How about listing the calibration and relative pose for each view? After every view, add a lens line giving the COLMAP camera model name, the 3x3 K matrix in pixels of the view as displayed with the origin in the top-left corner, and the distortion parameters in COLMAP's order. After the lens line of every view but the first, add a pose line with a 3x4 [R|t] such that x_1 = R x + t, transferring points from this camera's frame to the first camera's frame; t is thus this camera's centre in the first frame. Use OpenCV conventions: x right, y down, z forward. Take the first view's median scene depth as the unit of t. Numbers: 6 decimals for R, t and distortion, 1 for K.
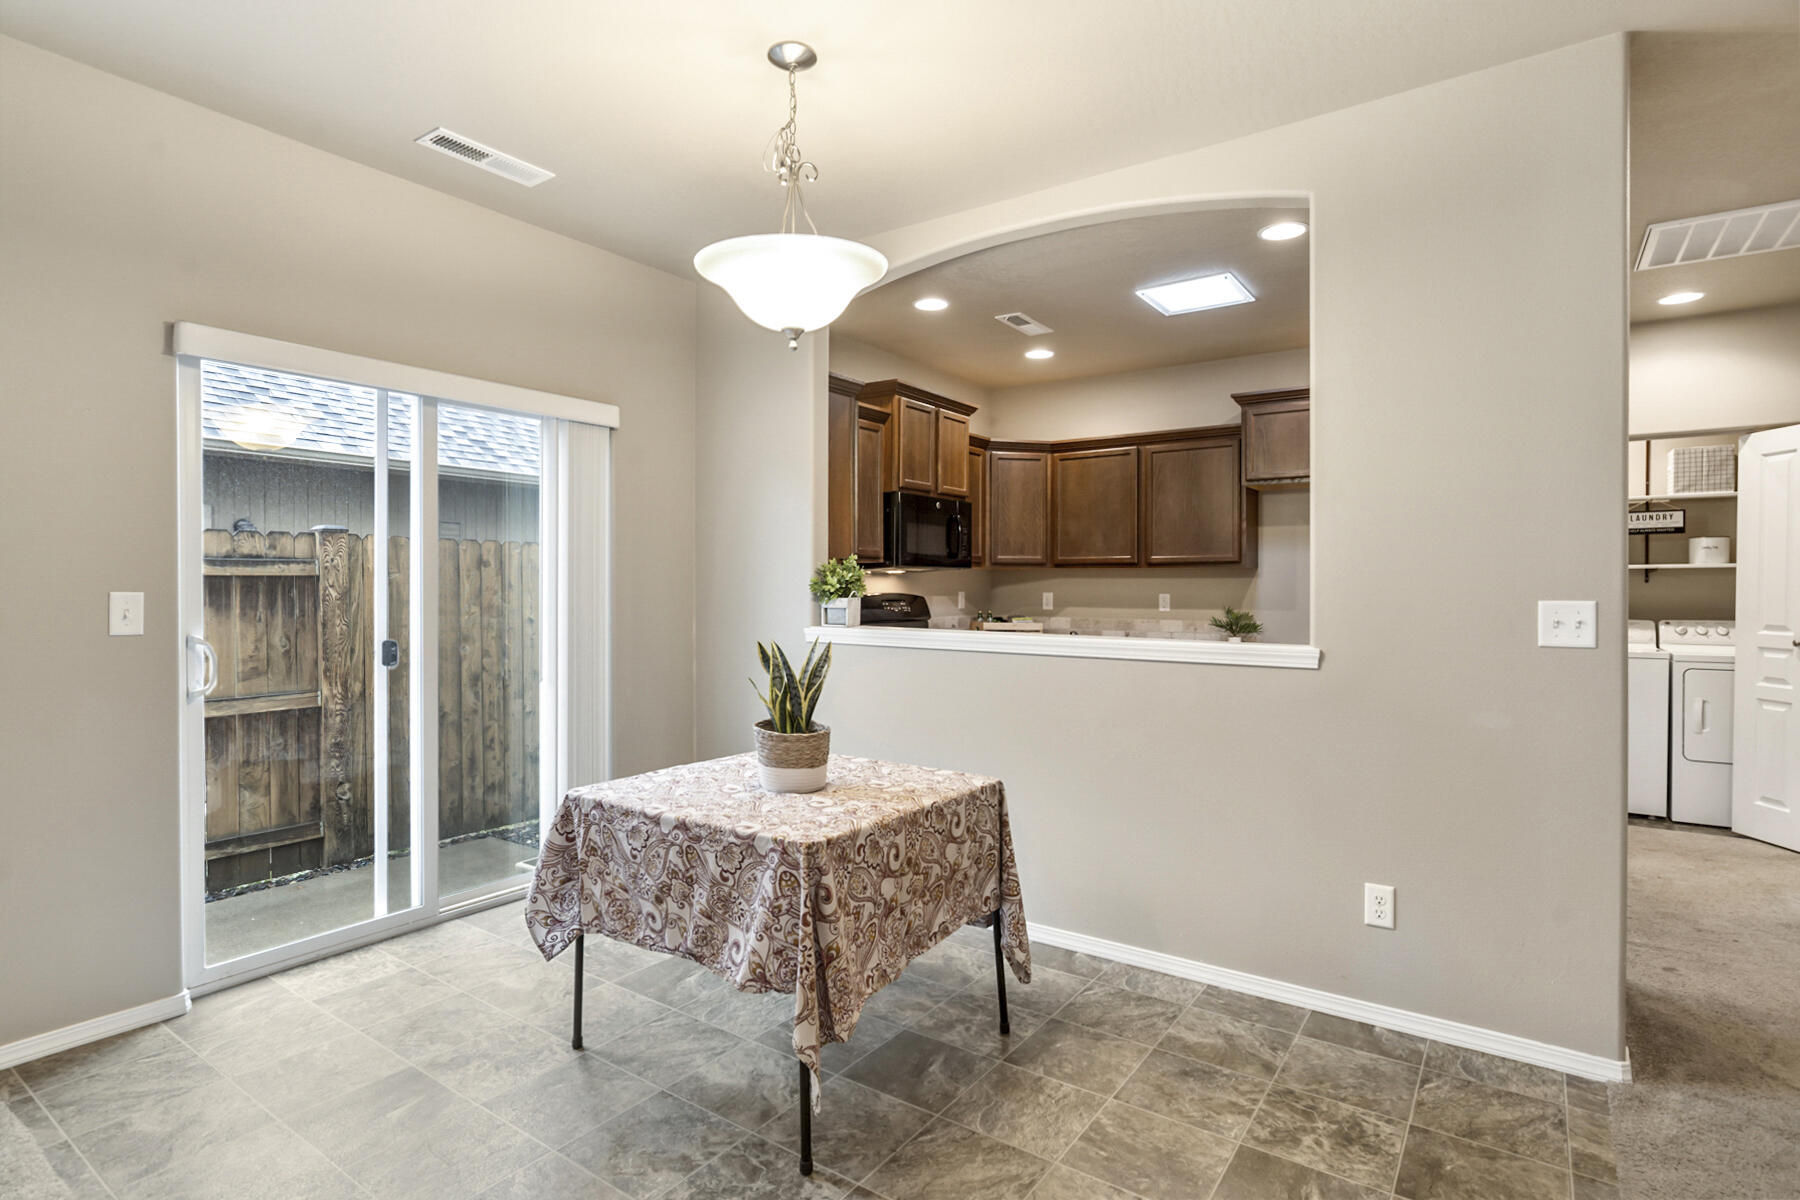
lens RADIAL K [[912.0, 0, 902.0], [0, 912.0, 602.5], [0, 0, 1]] dist [-0.024933, 0.014058]
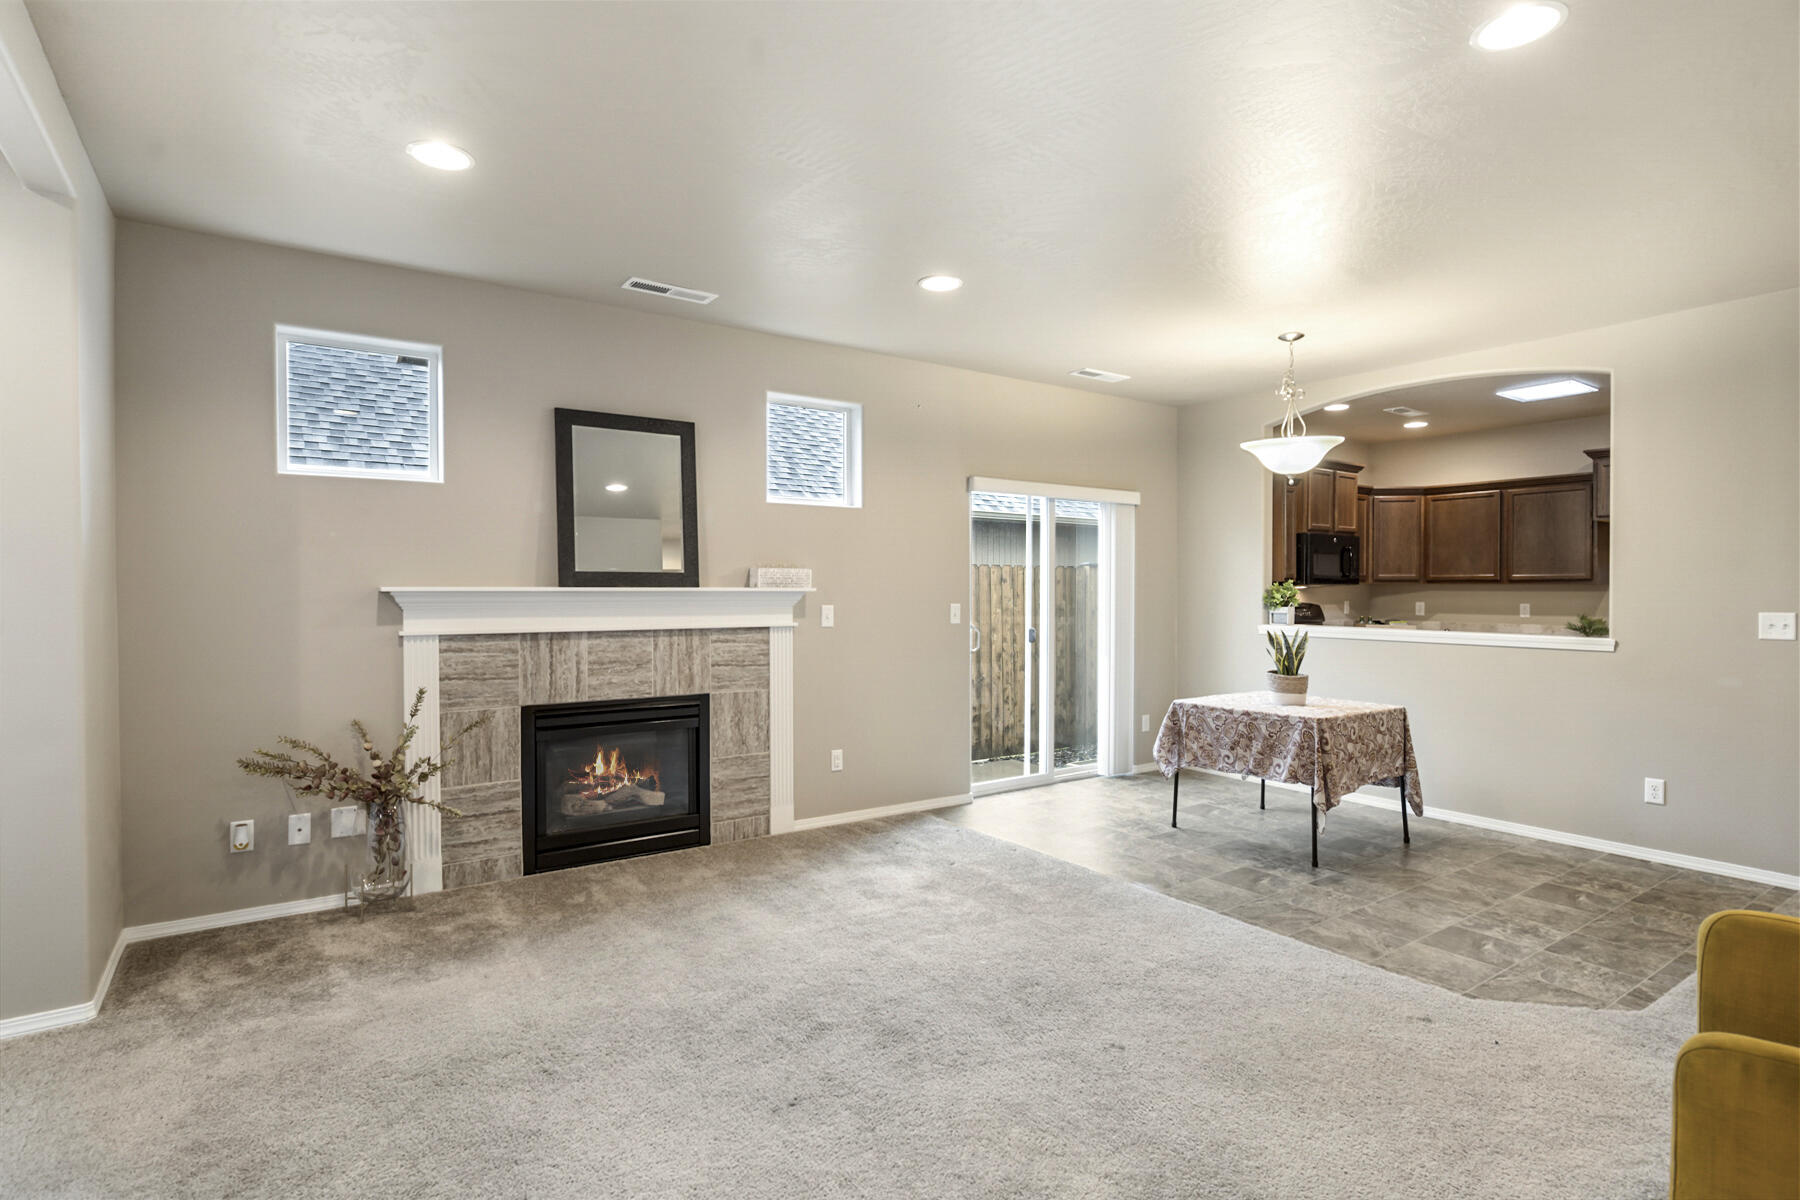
lens RADIAL K [[907.6, 0, 896.4], [0, 907.6, 604.0], [0, 0, 1]] dist [-0.022171, 0.011179]
pose [[0.939098, 0.003910, -0.343627, -0.240049], [-0.004333, 0.999991, -0.000463, -0.010350], [0.343622, 0.001924, 0.939106, -1.113096]]
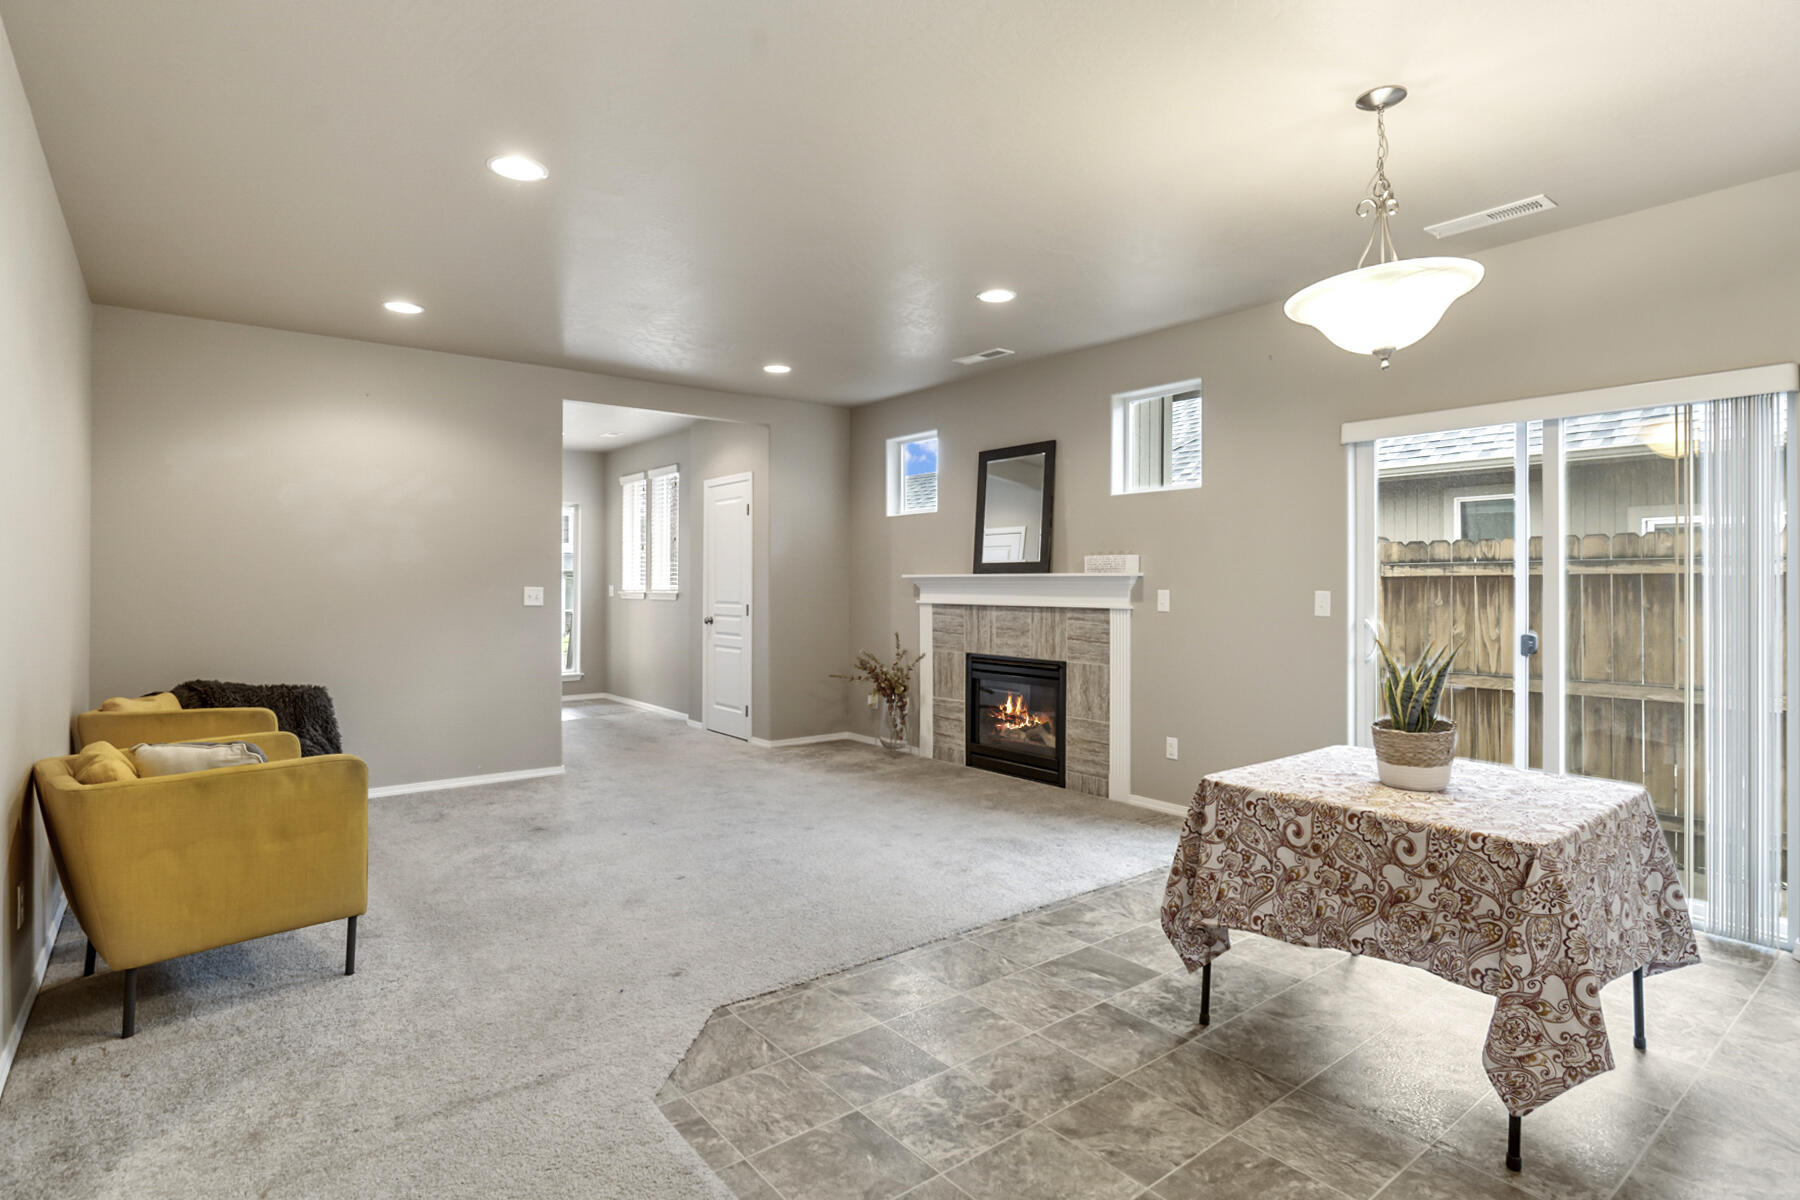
lens RADIAL K [[921.3, 0, 897.0], [0, 921.3, 579.6], [0, 0, 1]] dist [-0.001074, 0.000021]
pose [[-0.286757, -0.005307, -0.957989, 1.034354], [-0.016574, 0.999862, -0.000578, -0.019650], [0.957860, 0.015712, -0.286806, 0.723629]]
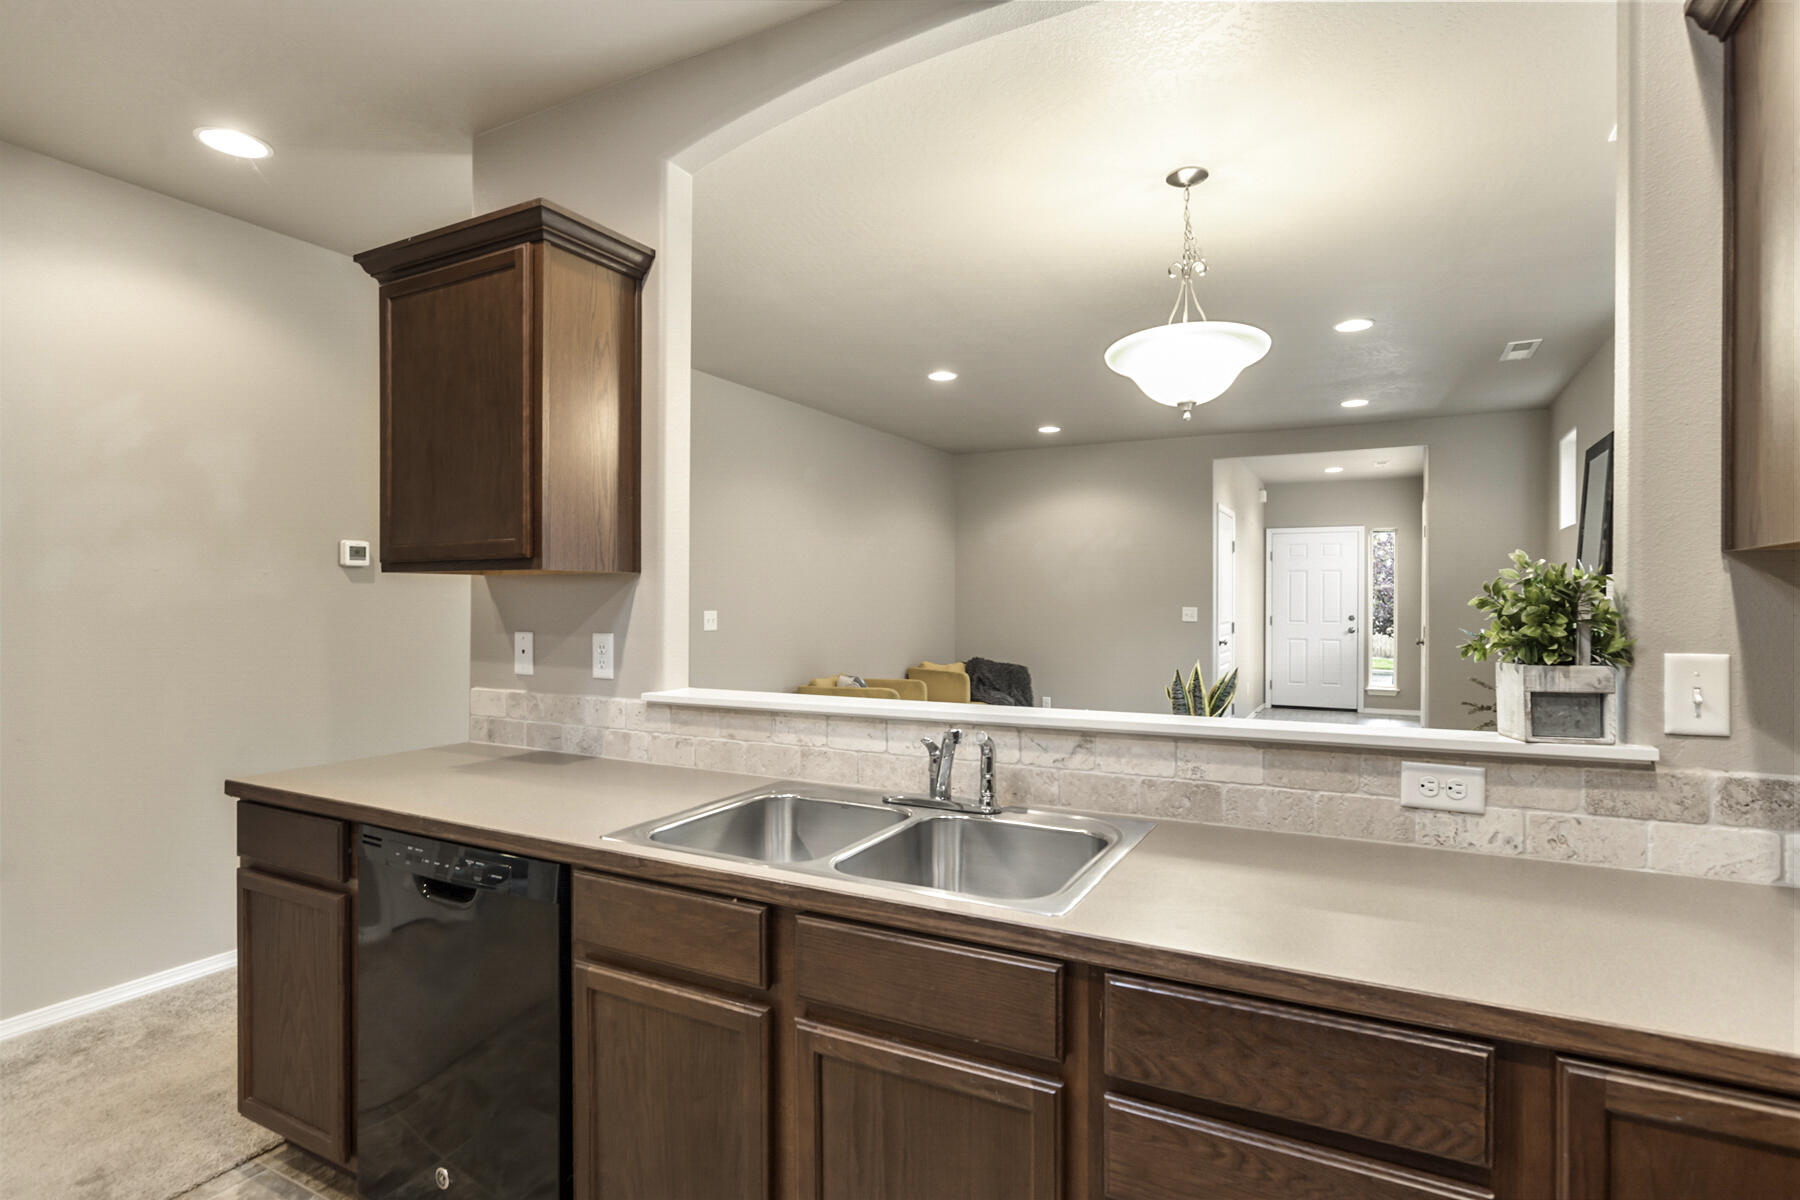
lens RADIAL K [[912.0, 0, 902.0], [0, 912.0, 602.5], [0, 0, 1]] dist [-0.024933, 0.014058]
pose [[-0.992504, -0.003549, -0.122163, 0.378426], [-0.006033, 0.999782, 0.019968, -0.057855], [0.122066, 0.020555, -0.992309, 2.049106]]
